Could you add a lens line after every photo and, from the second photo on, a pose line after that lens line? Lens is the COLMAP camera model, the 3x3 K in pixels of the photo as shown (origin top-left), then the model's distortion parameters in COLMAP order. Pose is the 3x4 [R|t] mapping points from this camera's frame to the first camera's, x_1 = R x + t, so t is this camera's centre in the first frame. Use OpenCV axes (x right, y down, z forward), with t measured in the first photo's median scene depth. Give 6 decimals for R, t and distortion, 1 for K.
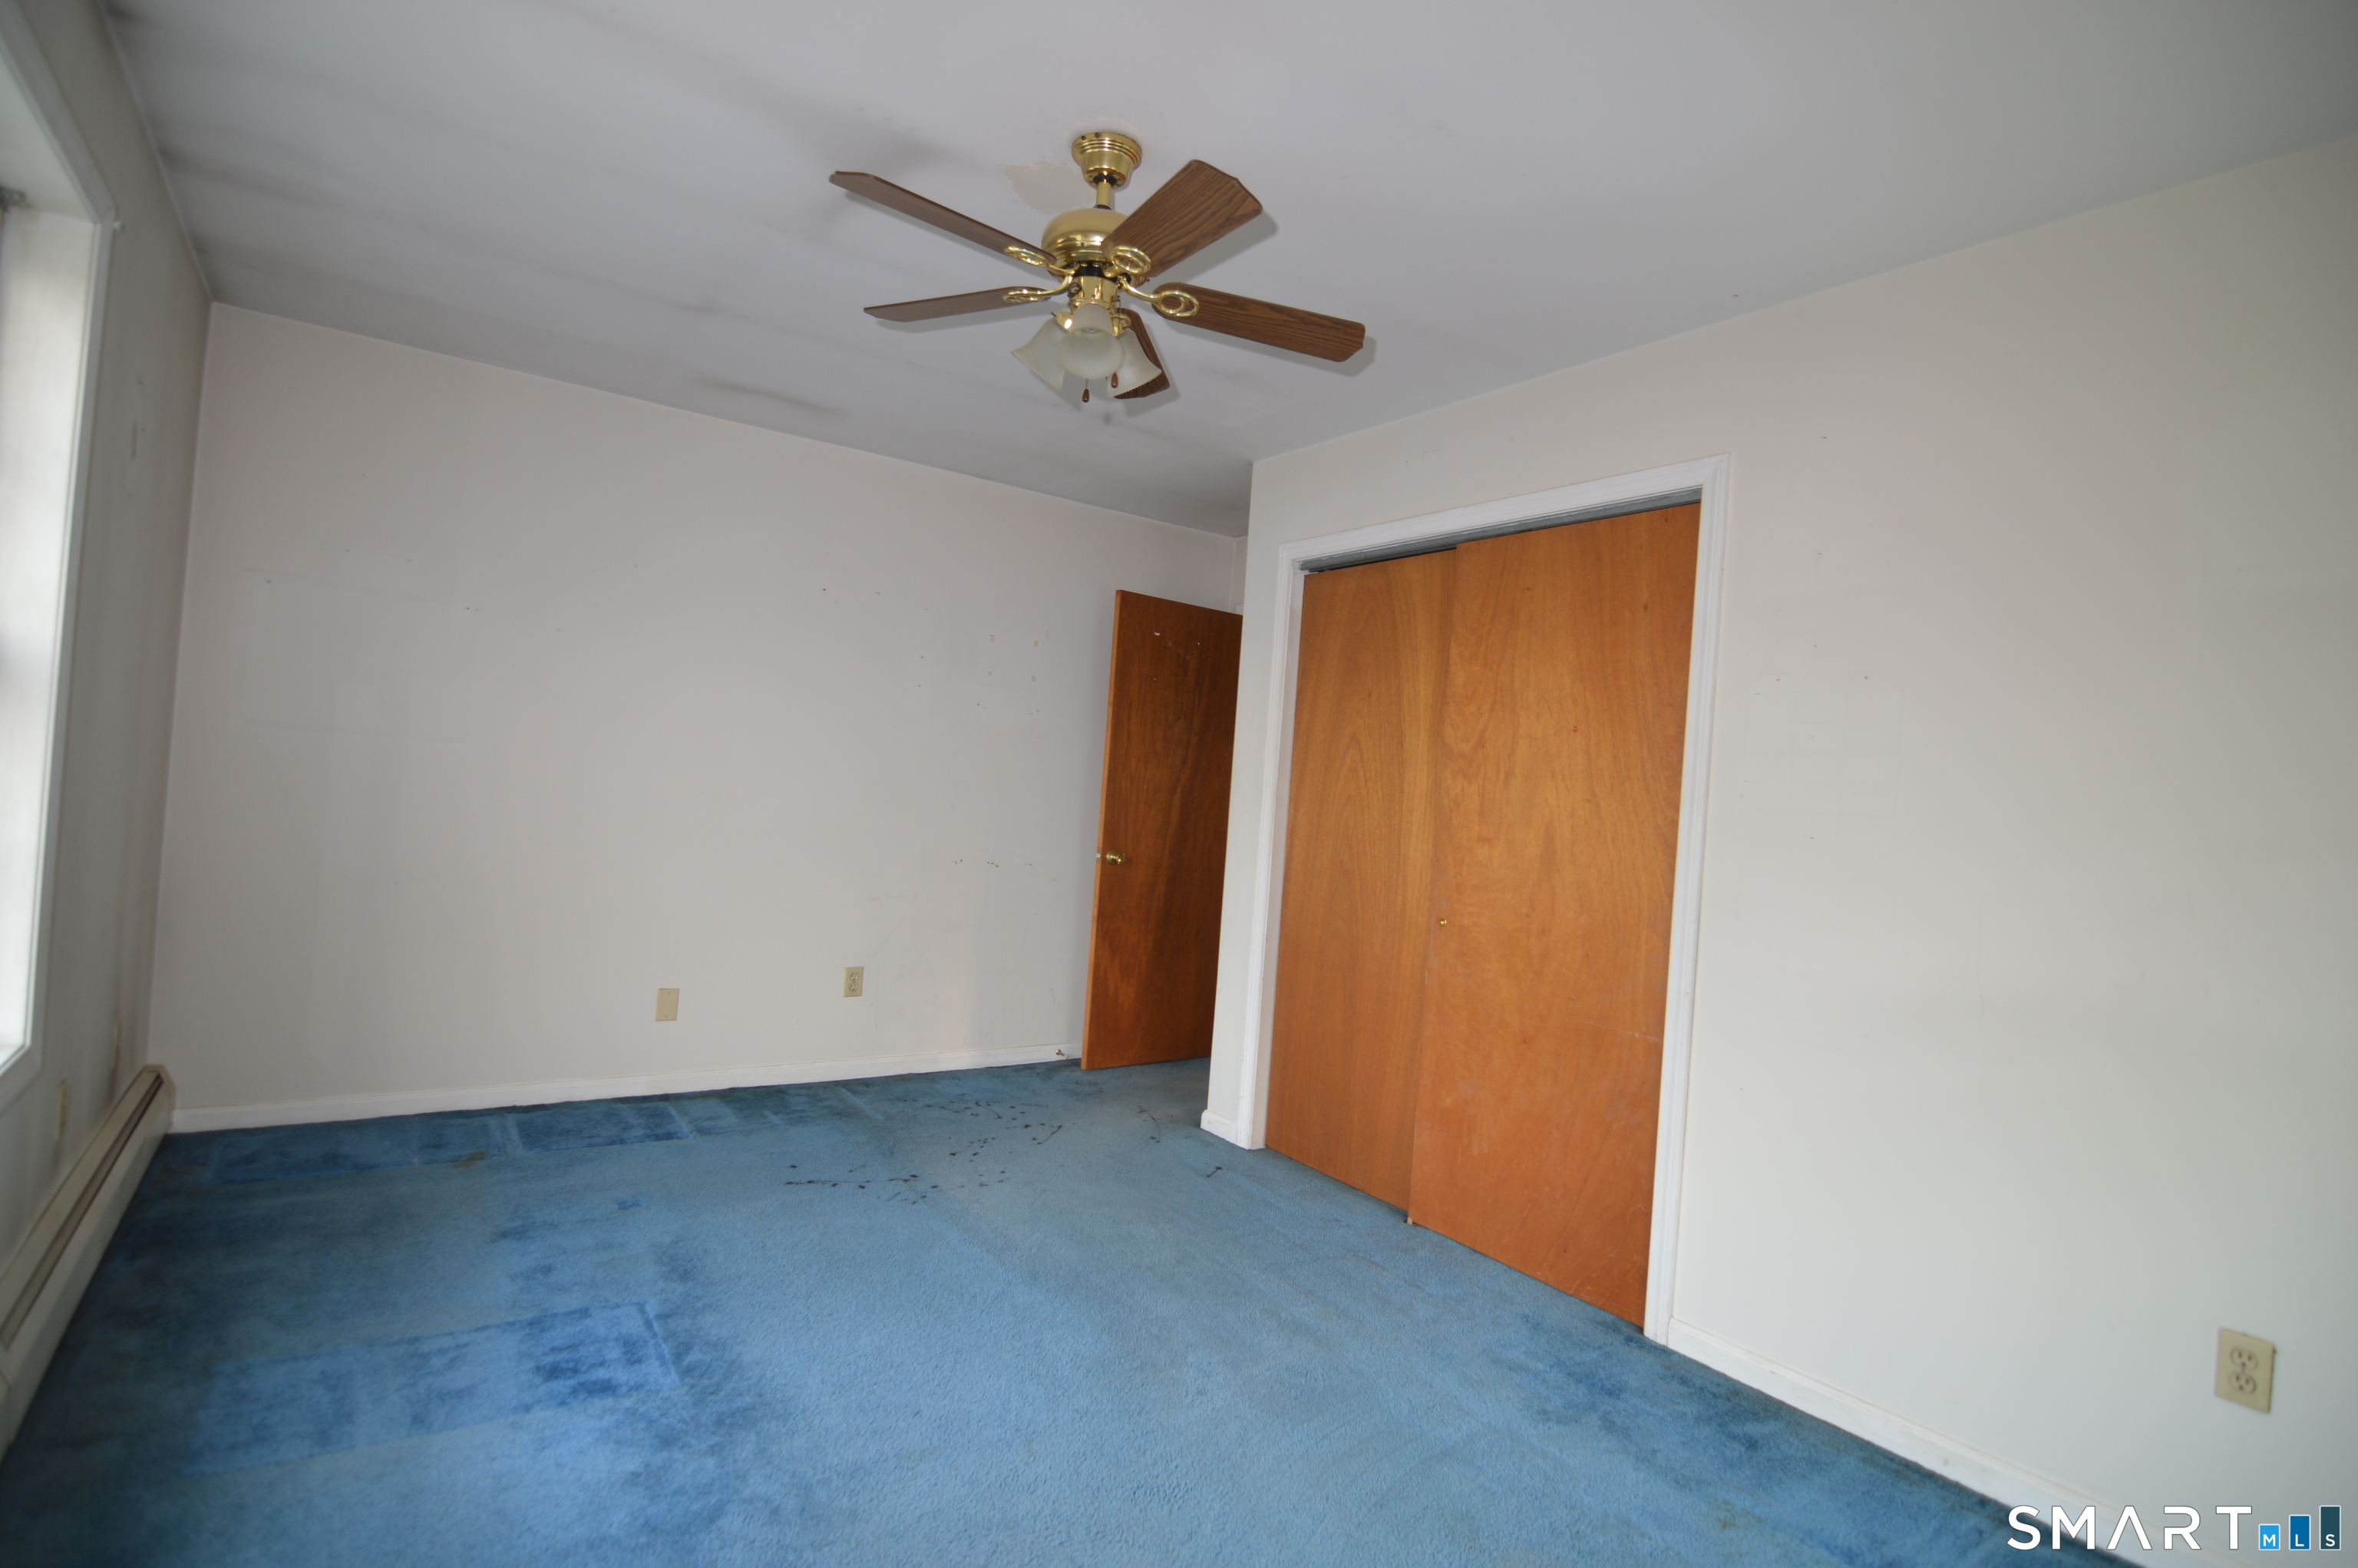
lens RADIAL K [[1154.2, 0, 1179.0], [0, 1154.2, 784.0], [0, 0, 1]] dist [0.001572, 0.000332]
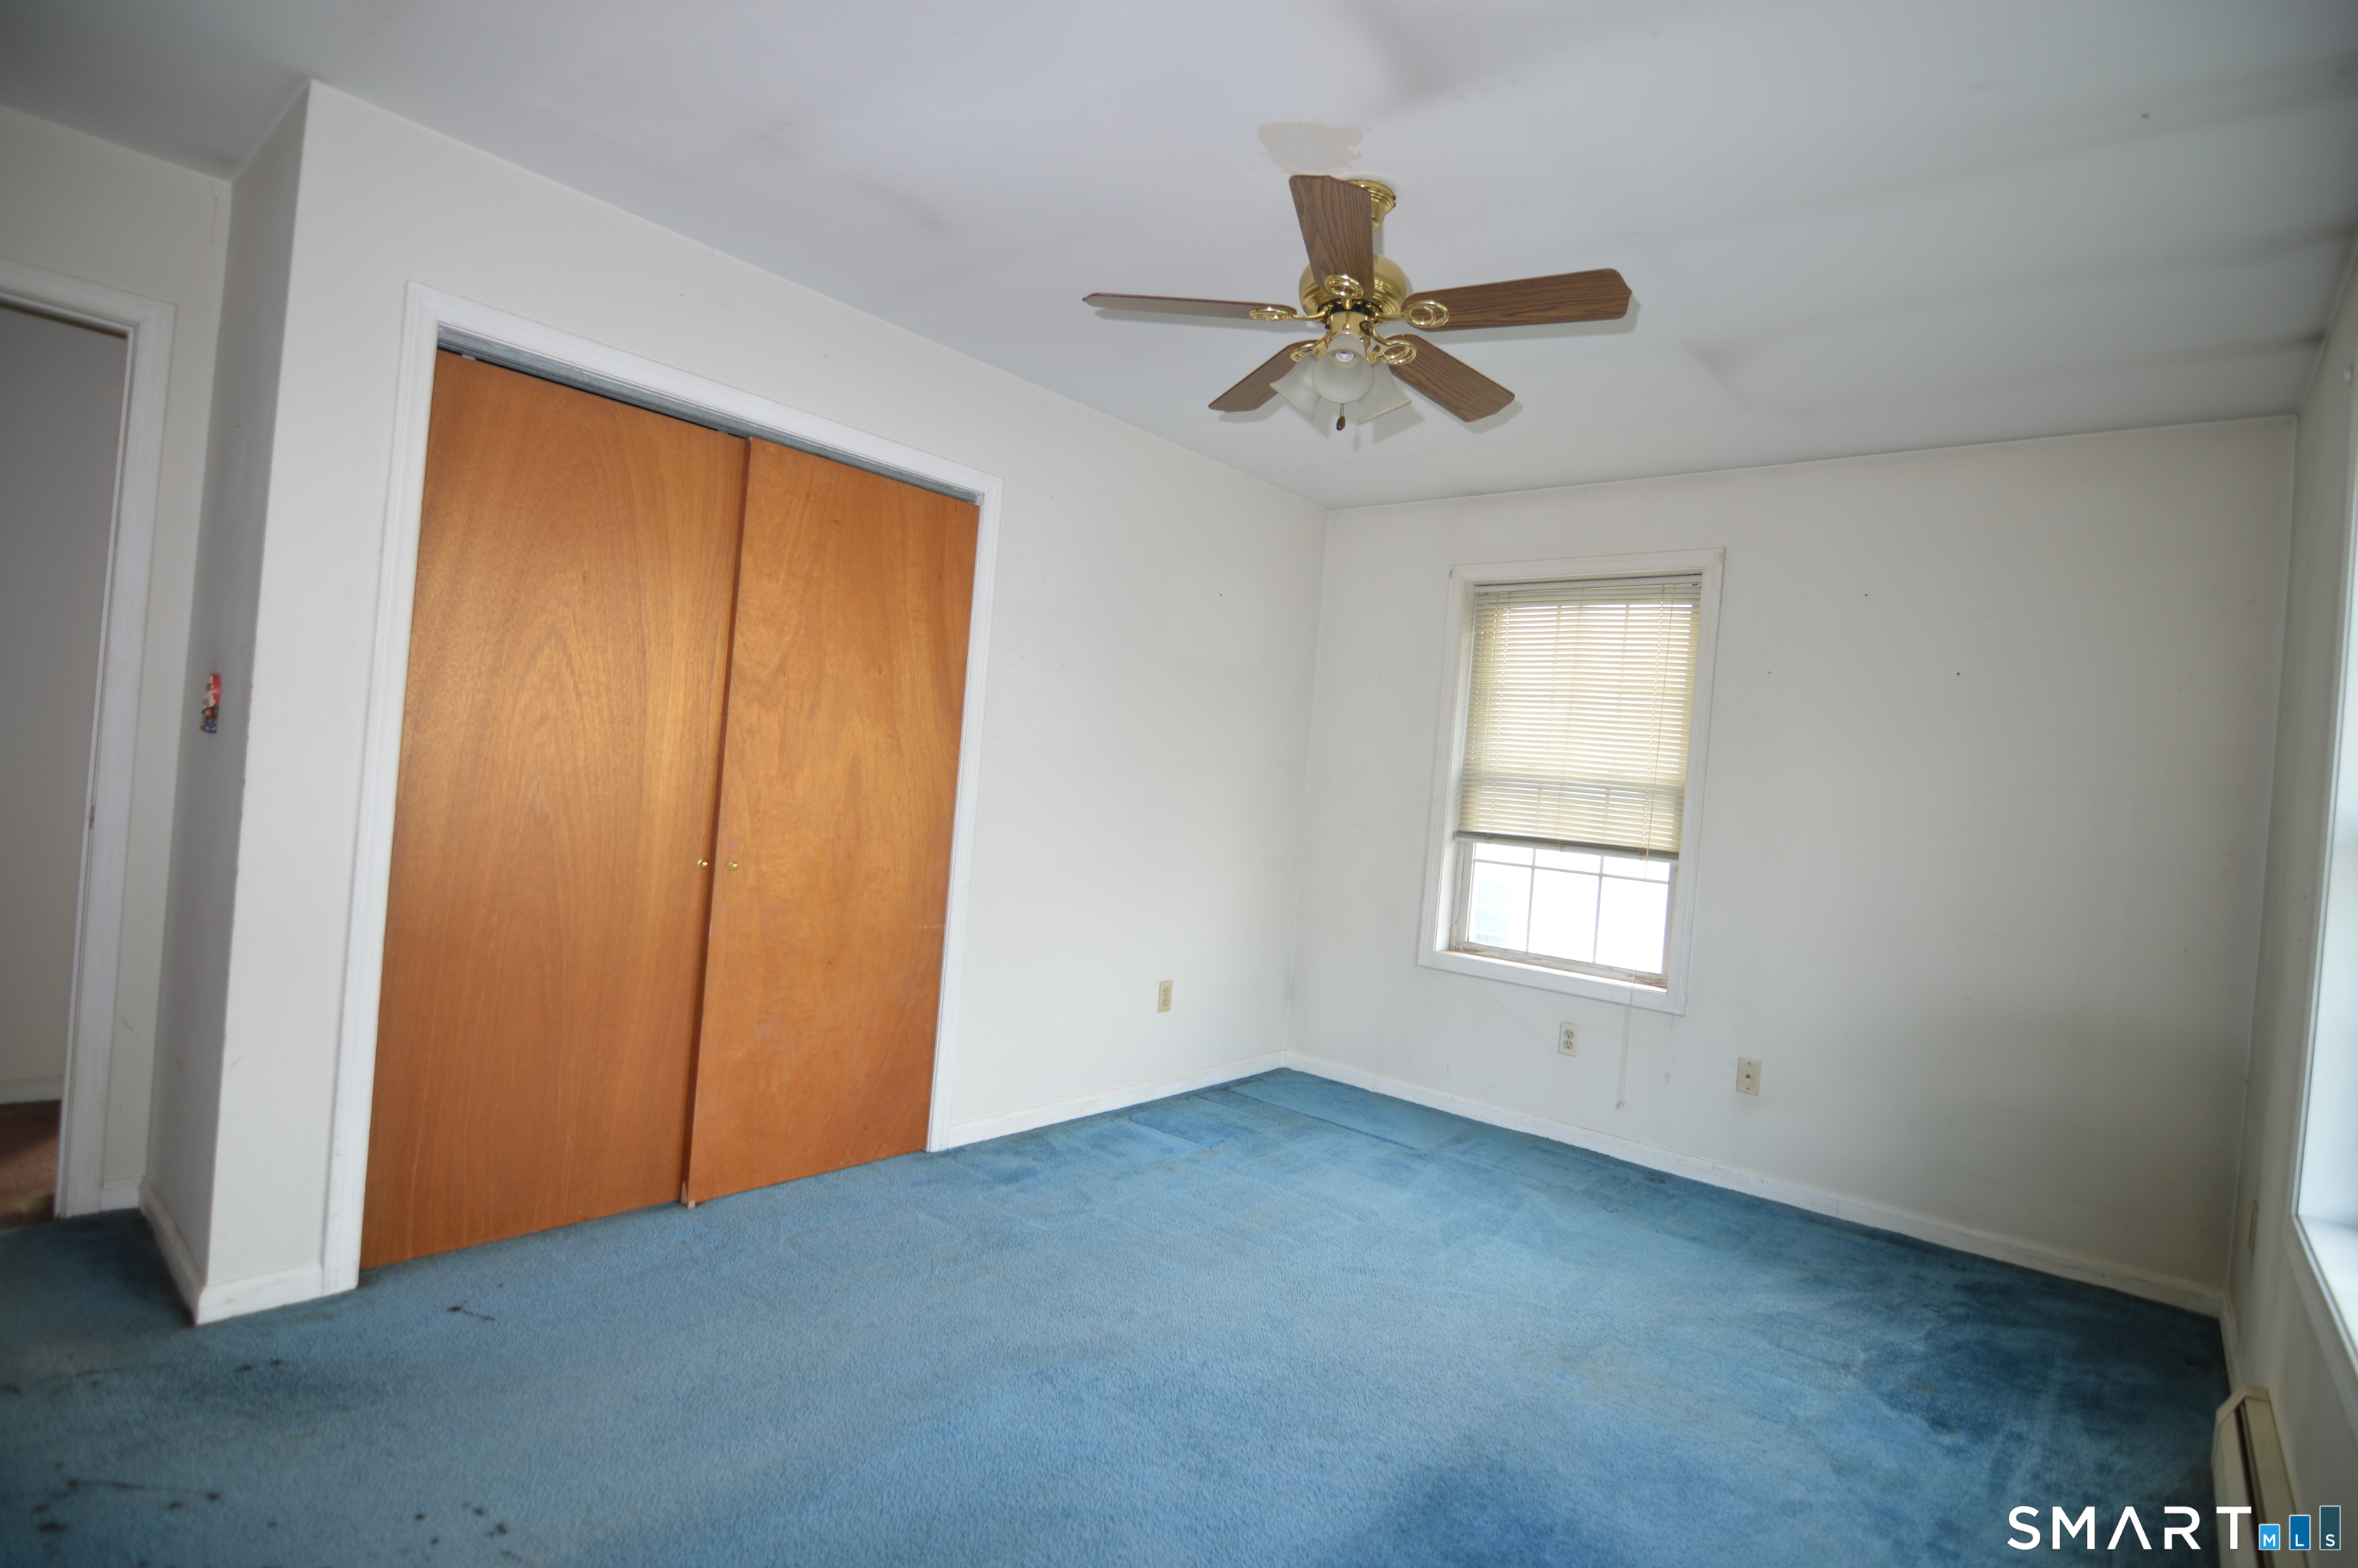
lens RADIAL K [[1155.0, 0, 1171.8], [0, 1155.0, 772.9], [0, 0, 1]] dist [0.004026, -0.016424]
pose [[-0.232903, -0.091682, 0.968169, -0.745014], [-0.111716, 0.991478, 0.067015, -0.051904], [-0.966062, -0.092552, -0.241160, 0.928310]]
